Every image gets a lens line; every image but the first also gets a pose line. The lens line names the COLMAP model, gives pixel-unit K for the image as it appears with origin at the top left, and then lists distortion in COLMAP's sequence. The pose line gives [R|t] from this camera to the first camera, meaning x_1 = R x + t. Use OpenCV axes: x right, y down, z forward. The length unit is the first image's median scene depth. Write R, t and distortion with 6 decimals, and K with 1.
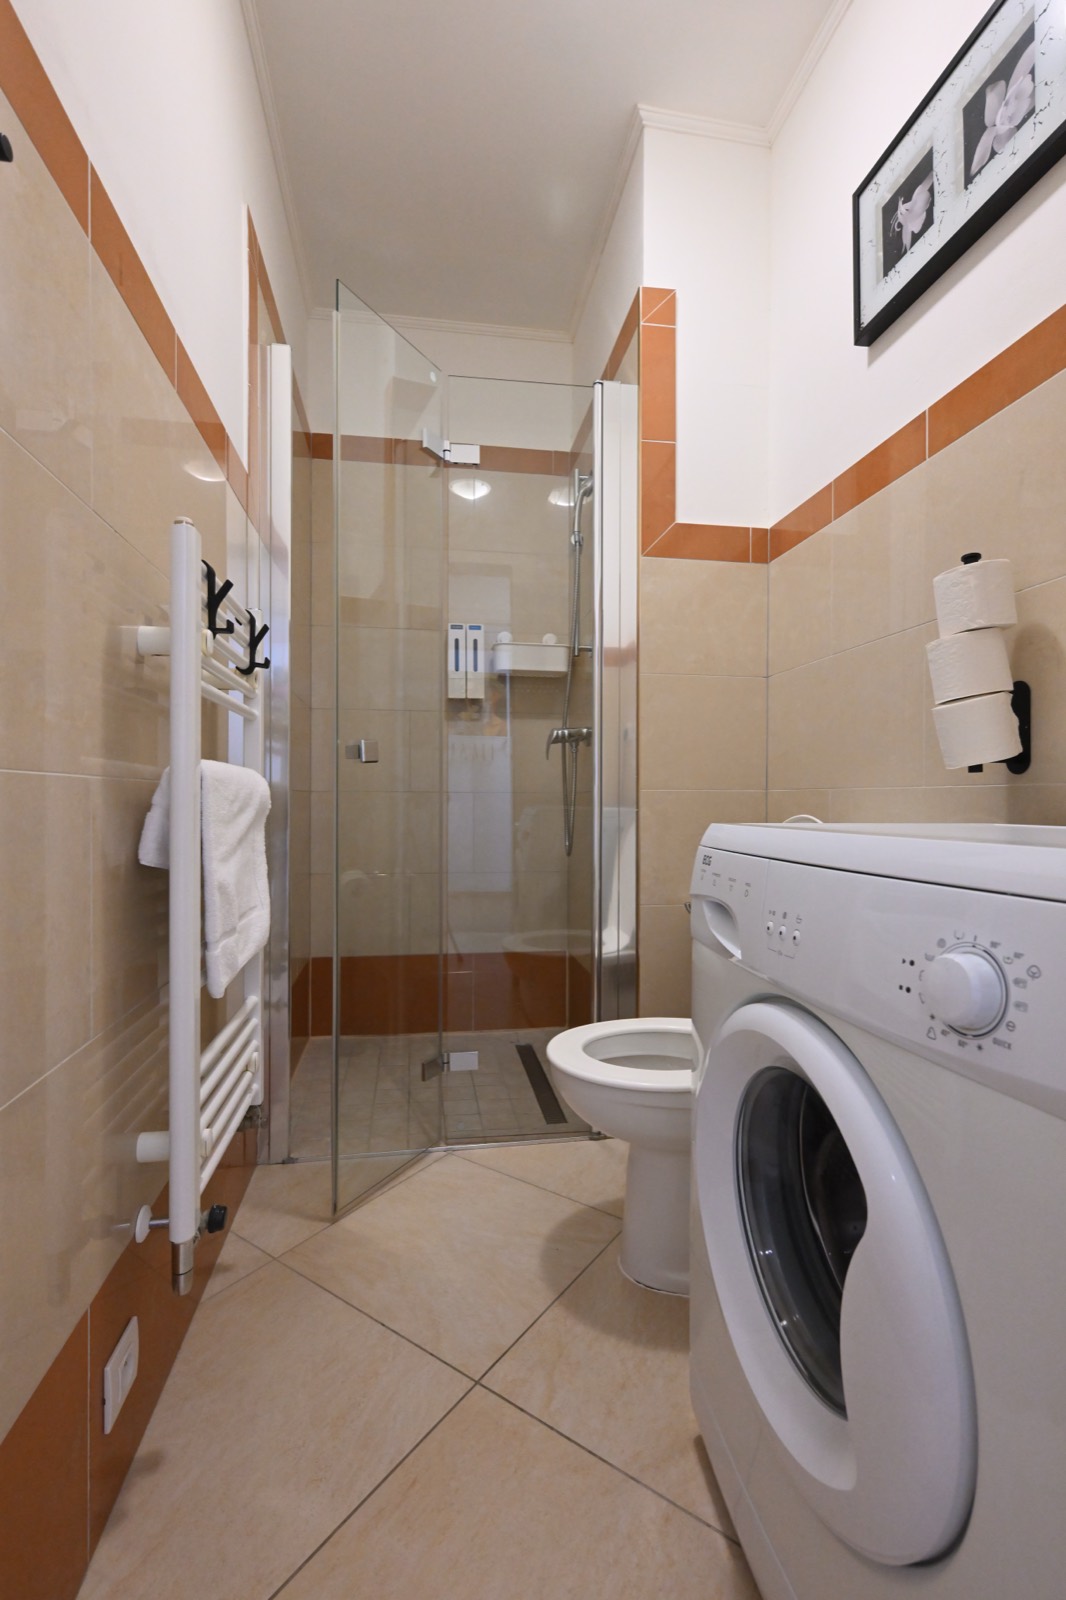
lens RADIAL K [[704.3, 0, 533.0], [0, 704.3, 800.0], [0, 0, 1]] dist [-0.003384, -0.001231]
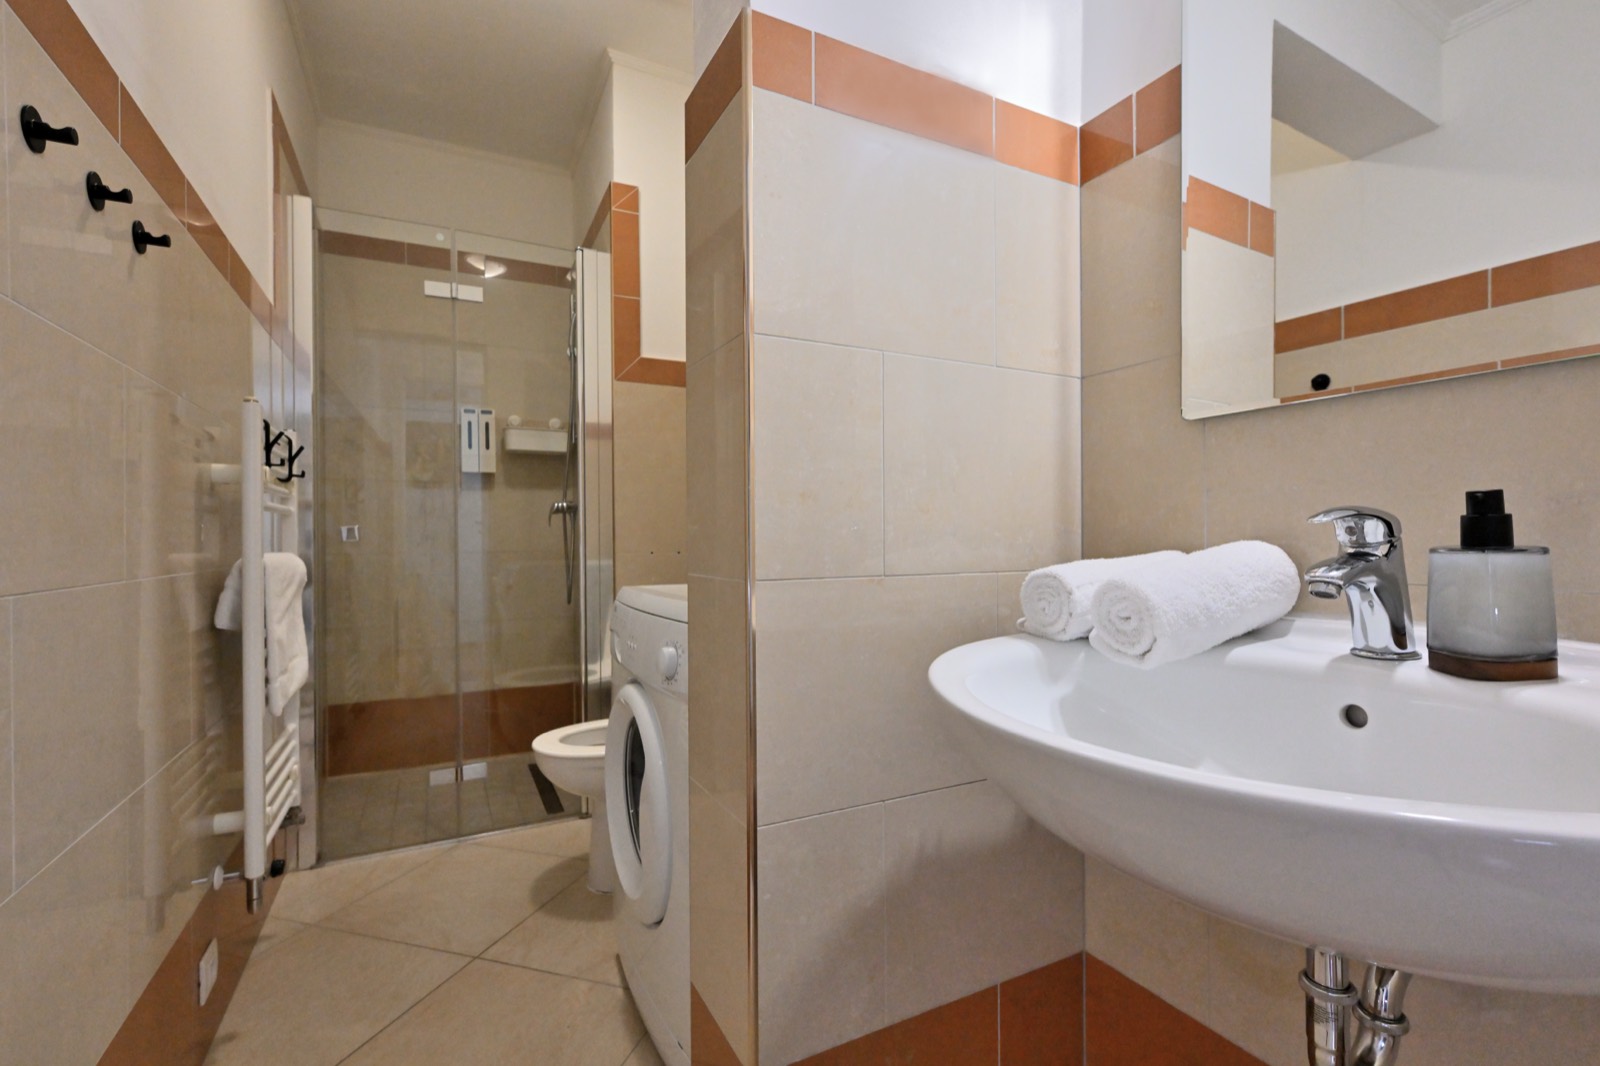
lens RADIAL K [[704.3, 0, 809.8], [0, 704.3, 536.6], [0, 0, 1]] dist [-0.003384, -0.001231]
pose [[0.949032, -0.011294, 0.314976, 0.115668], [0.011903, 0.999929, -0.000012, -0.061948], [-0.314954, 0.003760, 0.949100, -0.571308]]
